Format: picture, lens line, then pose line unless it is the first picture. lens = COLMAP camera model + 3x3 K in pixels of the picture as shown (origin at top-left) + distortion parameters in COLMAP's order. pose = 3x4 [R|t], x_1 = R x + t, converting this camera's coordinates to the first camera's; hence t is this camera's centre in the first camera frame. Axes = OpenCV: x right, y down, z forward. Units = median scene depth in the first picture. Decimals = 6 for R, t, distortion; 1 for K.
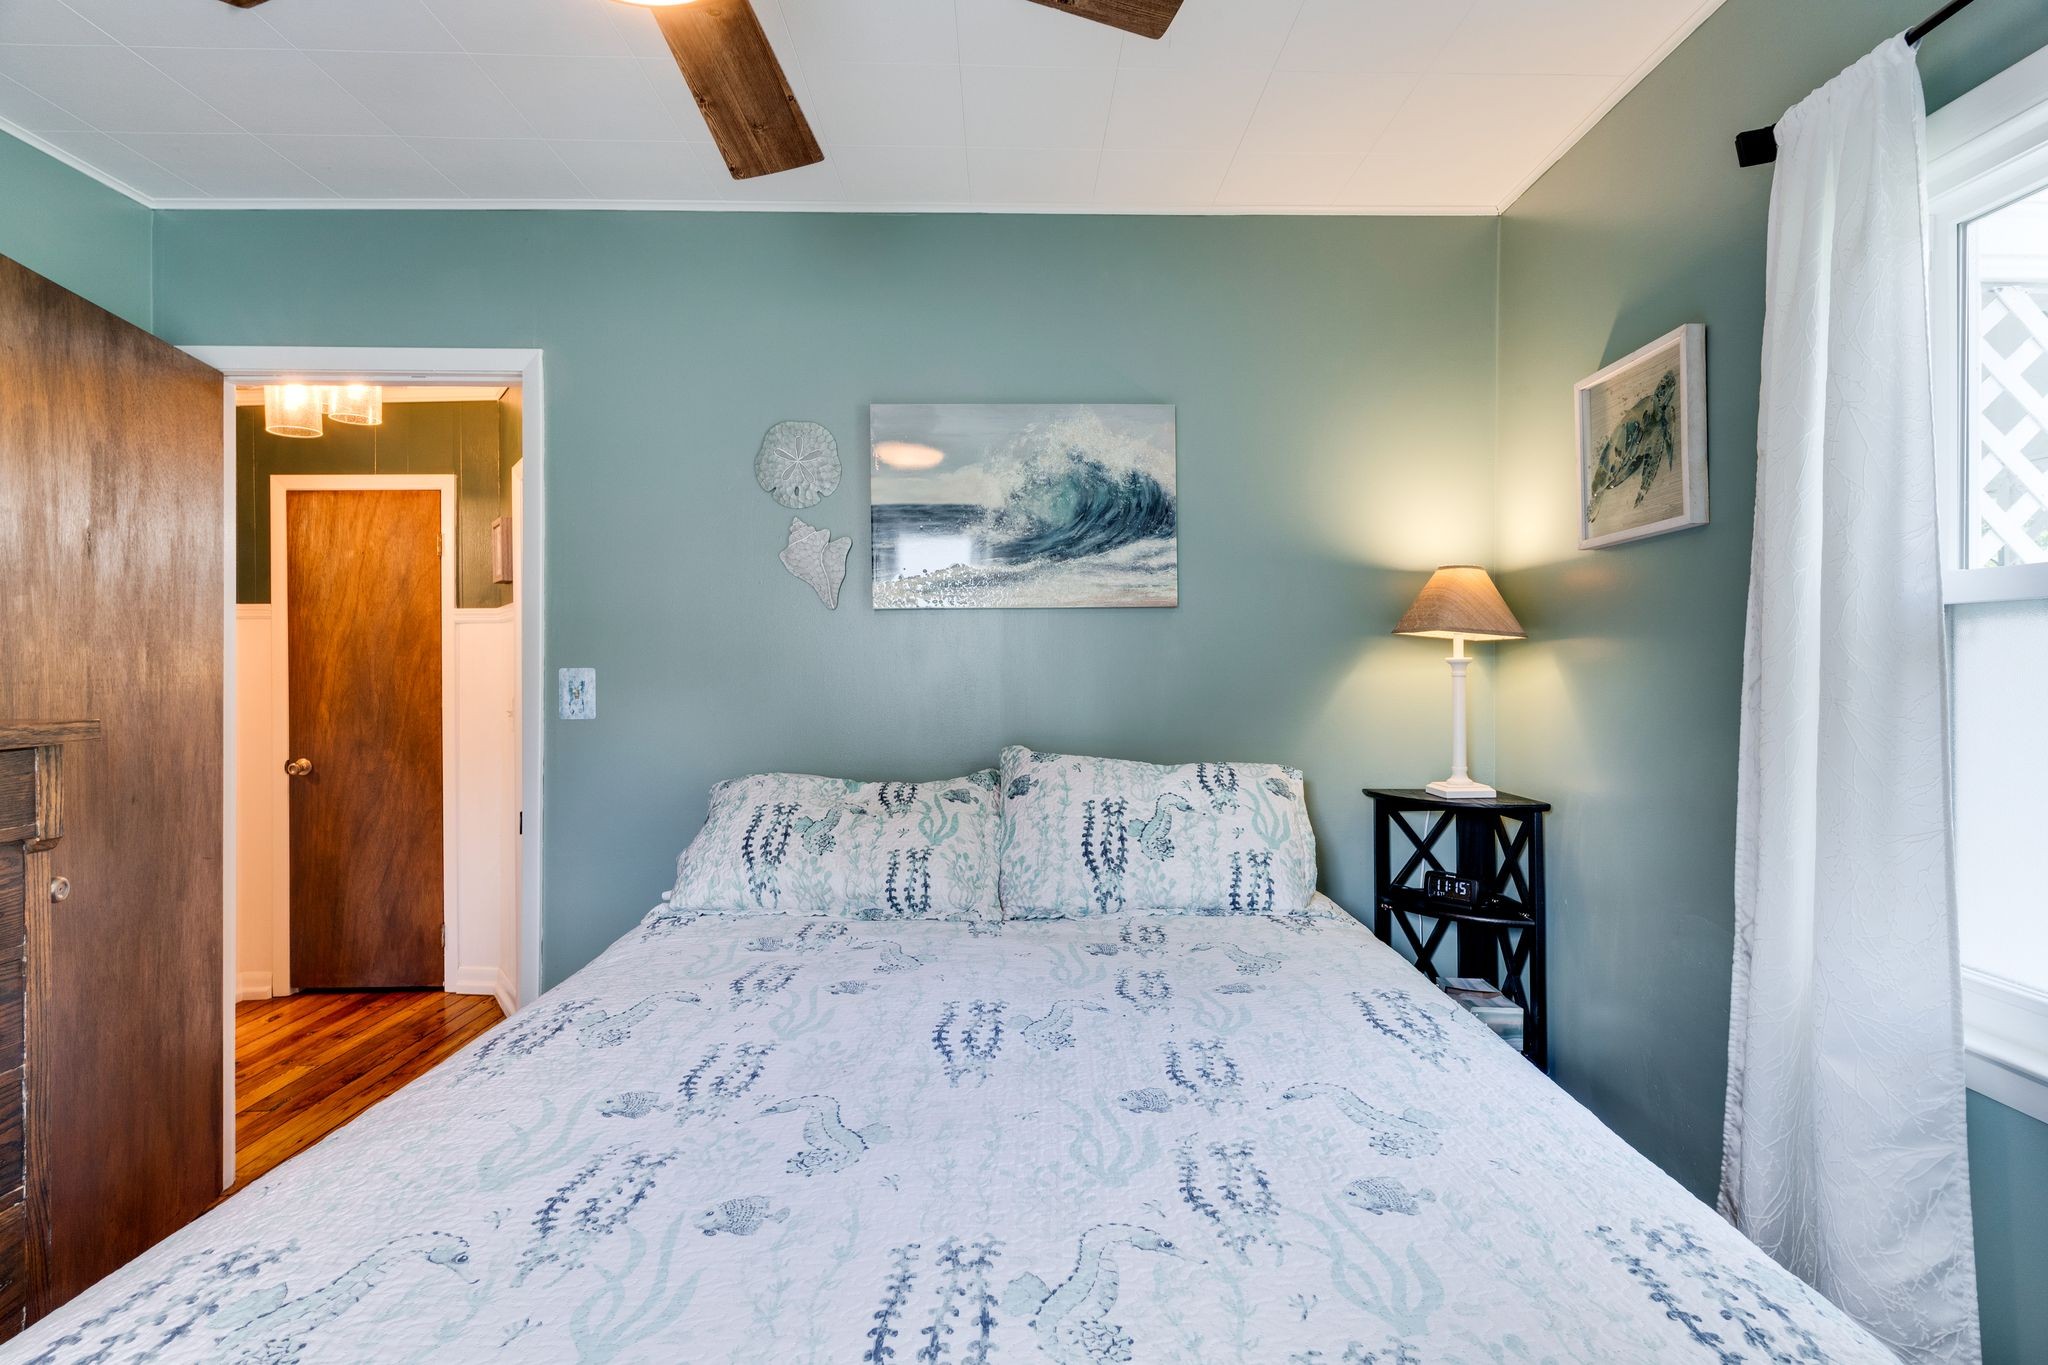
lens RADIAL K [[935.5, 0, 1023.3], [0, 935.5, 680.5], [0, 0, 1]] dist [-0.003468, -0.000139]
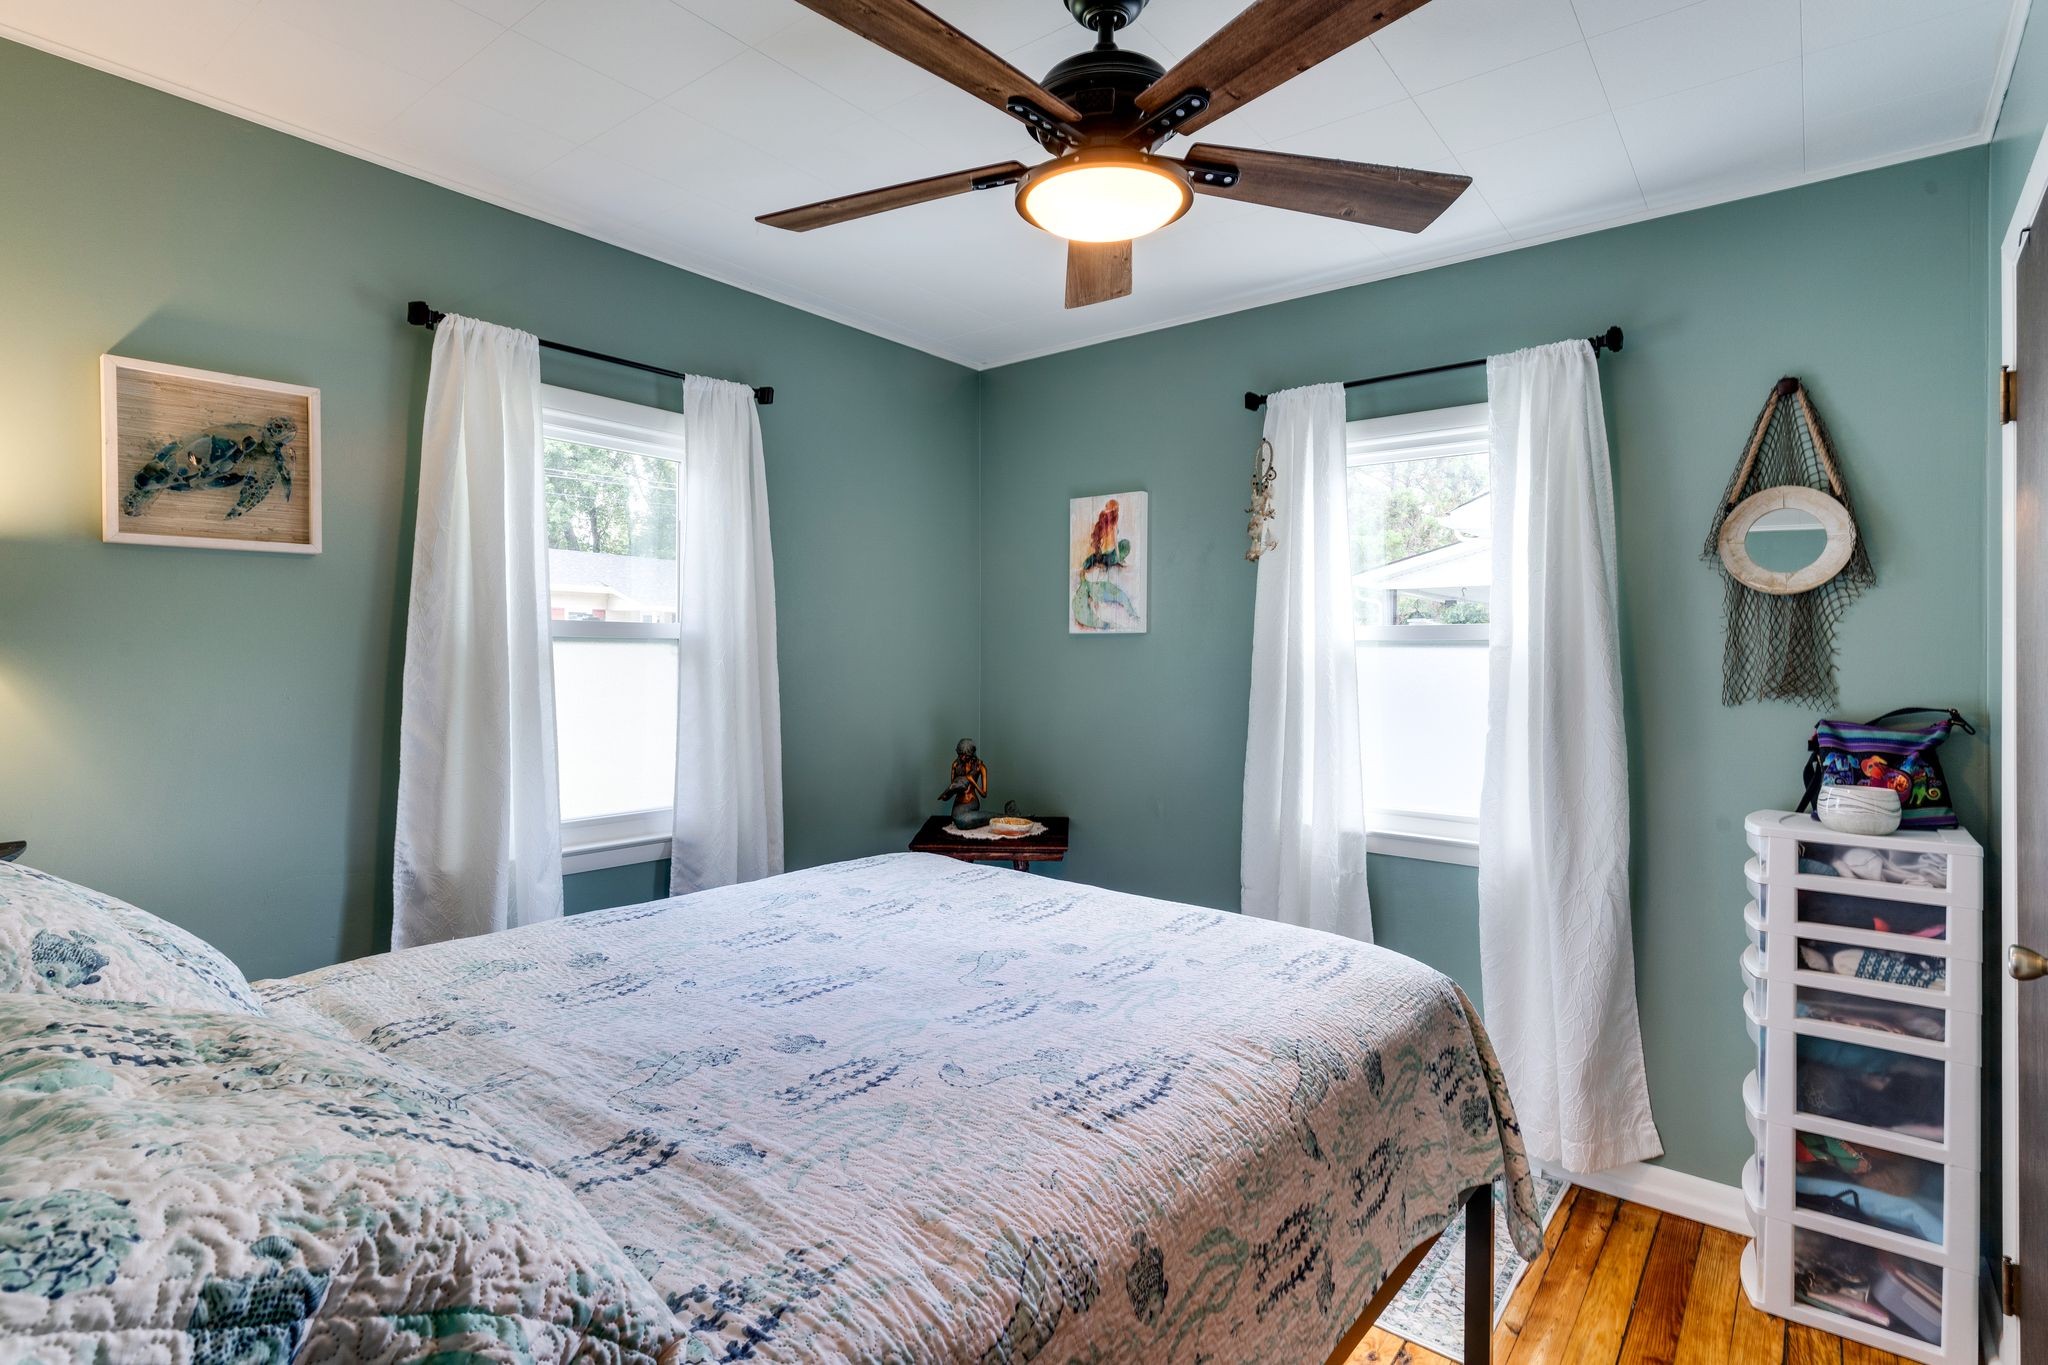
lens RADIAL K [[1083.0, 0, 1023.3], [0, 1083.0, 670.7], [0, 0, 1]] dist [-0.007058, -0.000246]
pose [[-0.764355, -0.010128, 0.644716, -0.871432], [0.008947, 0.999614, 0.026311, -0.040253], [-0.644733, 0.025879, -0.763970, 1.428342]]
